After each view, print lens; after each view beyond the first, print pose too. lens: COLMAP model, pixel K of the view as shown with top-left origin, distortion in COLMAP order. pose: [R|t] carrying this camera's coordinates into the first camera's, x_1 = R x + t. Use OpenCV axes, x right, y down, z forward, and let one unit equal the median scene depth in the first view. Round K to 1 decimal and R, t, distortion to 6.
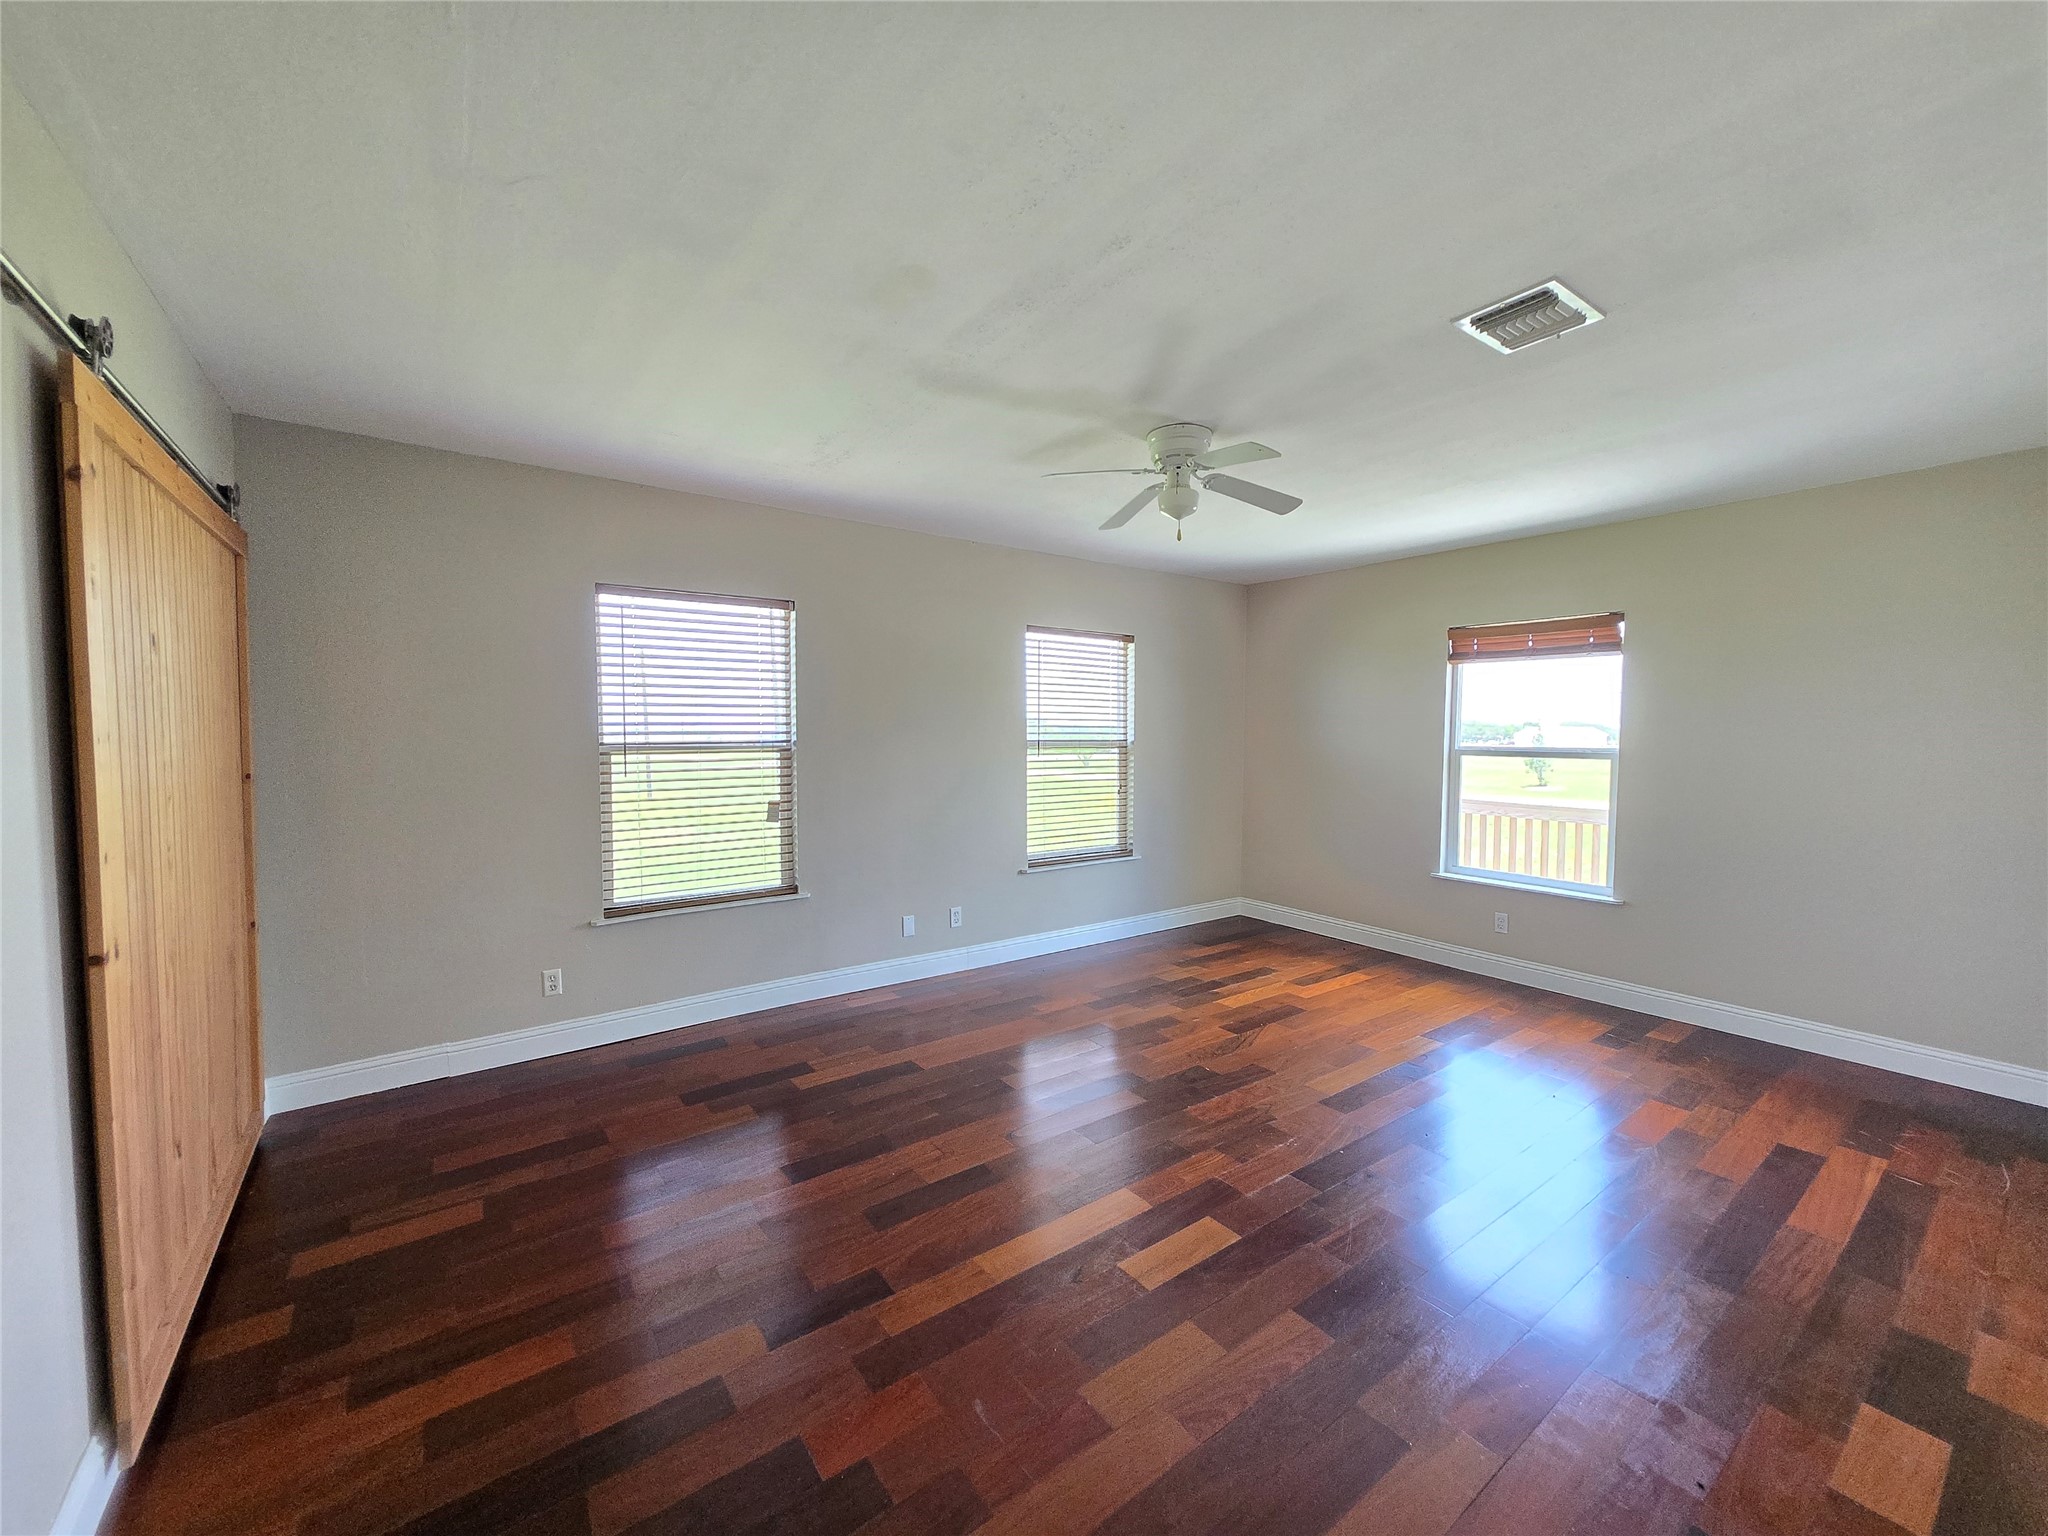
lens RADIAL K [[801.1, 0, 1023.0], [0, 801.1, 779.1], [0, 0, 1]] dist [-0.003570, -0.001070]
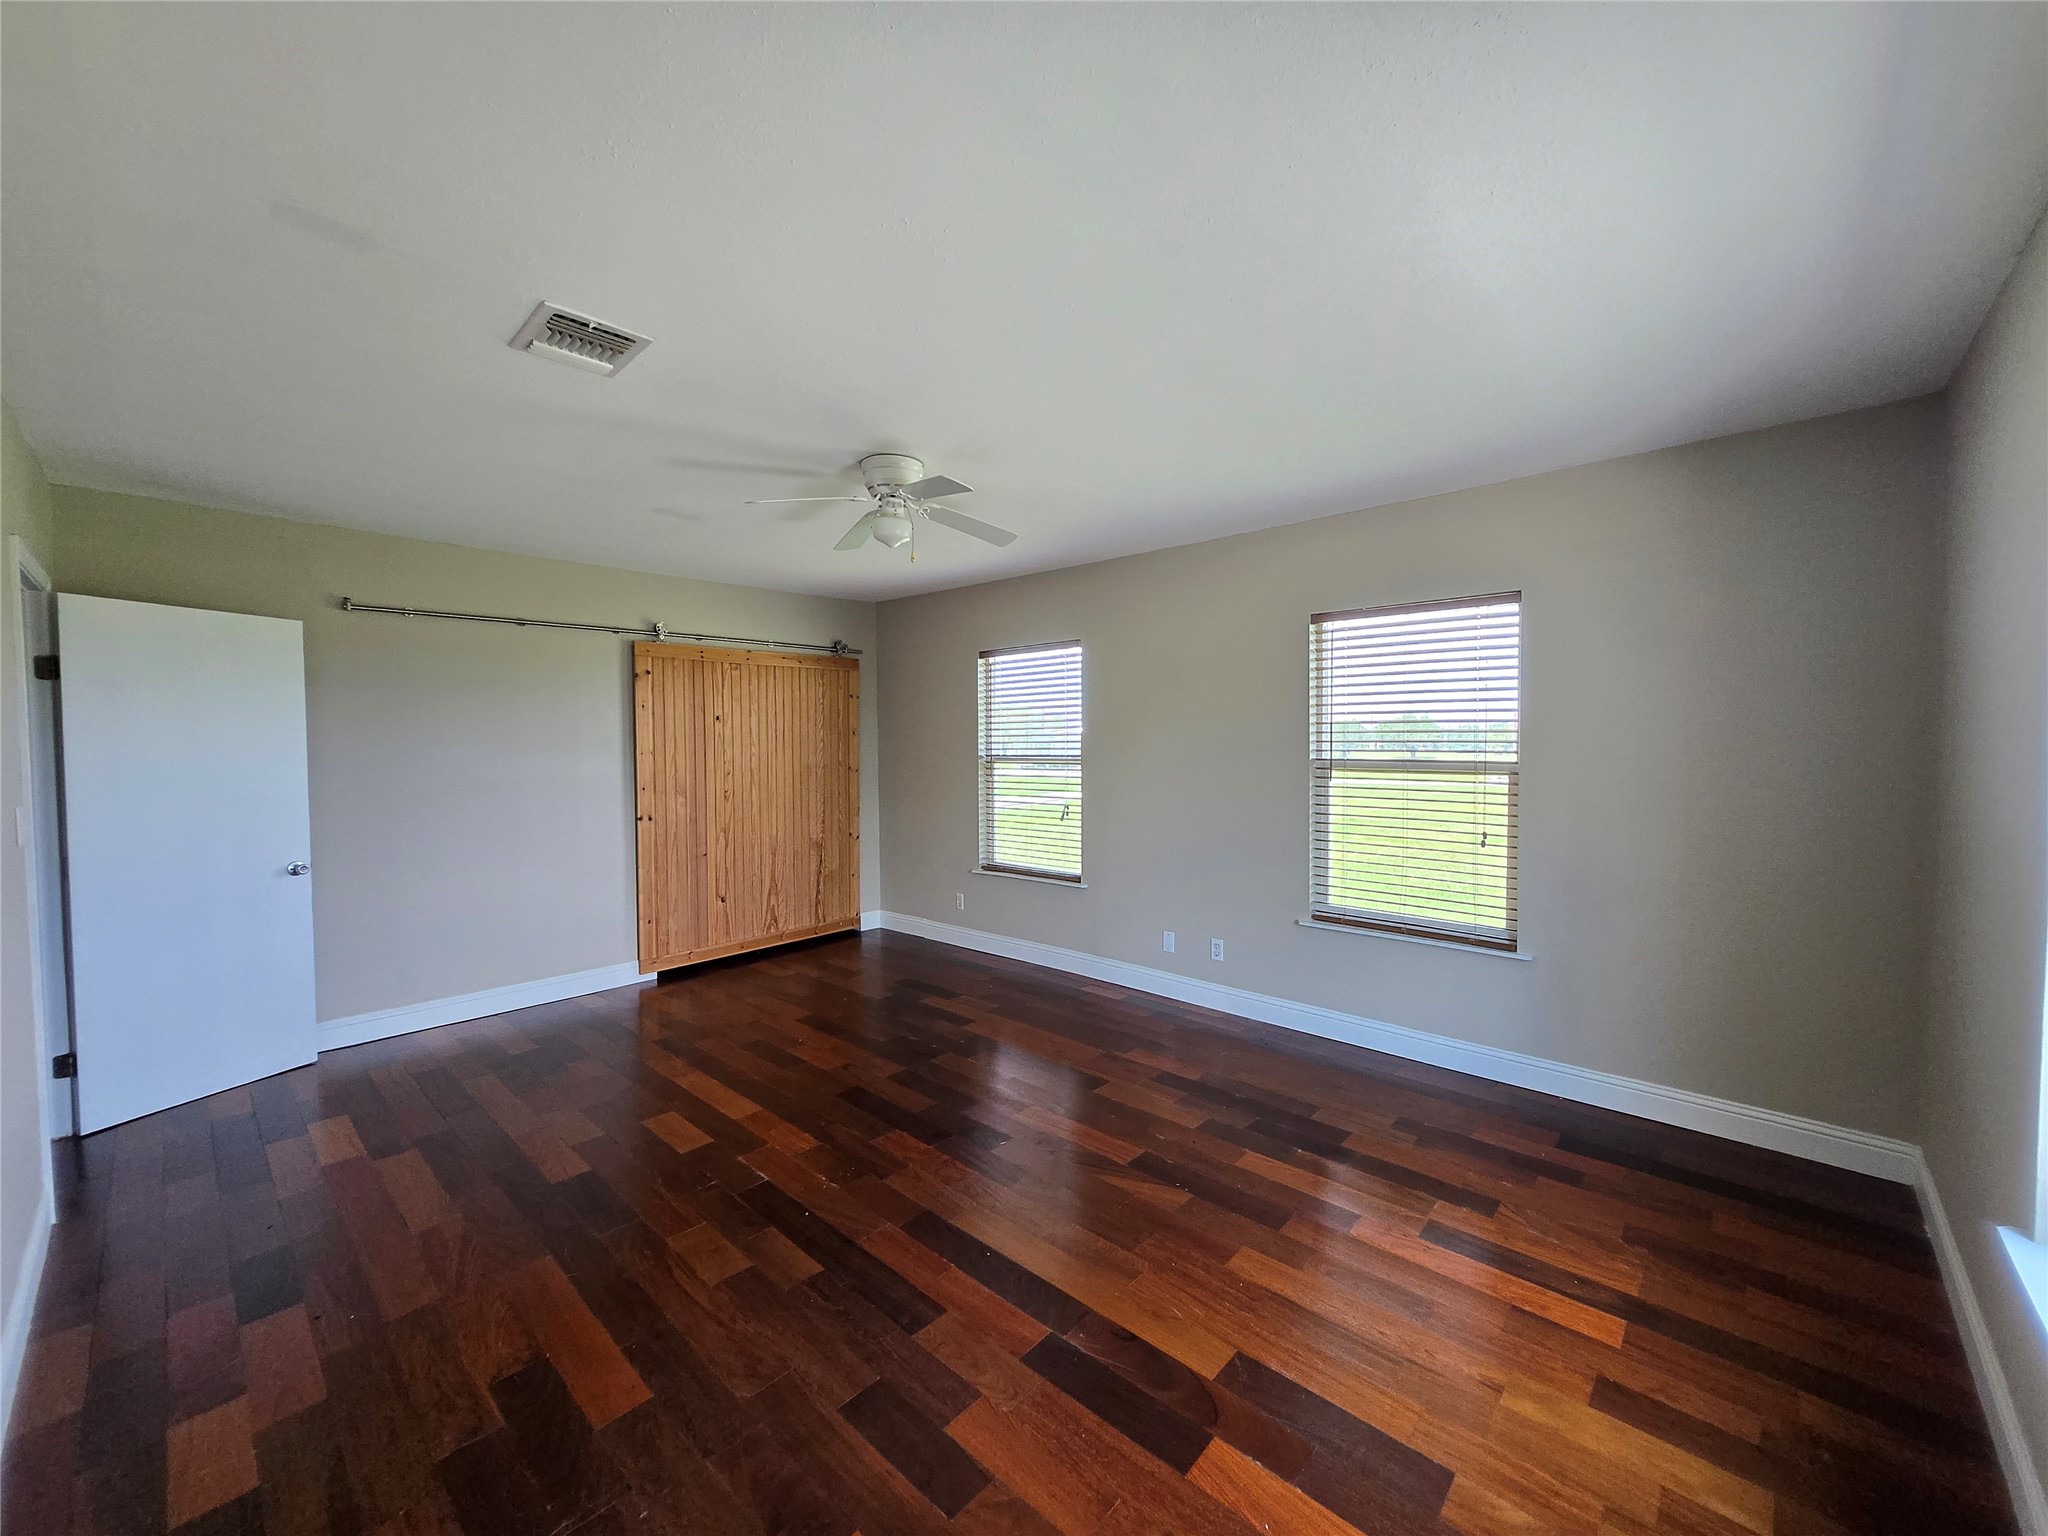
lens RADIAL K [[801.1, 0, 1038.3], [0, 801.1, 759.1], [0, 0, 1]] dist [-0.003570, -0.001070]
pose [[0.208241, 0.014511, -0.977970, 0.854672], [-0.062949, 0.998016, 0.001404, -0.039178], [0.976050, 0.061270, 0.208741, 0.667697]]
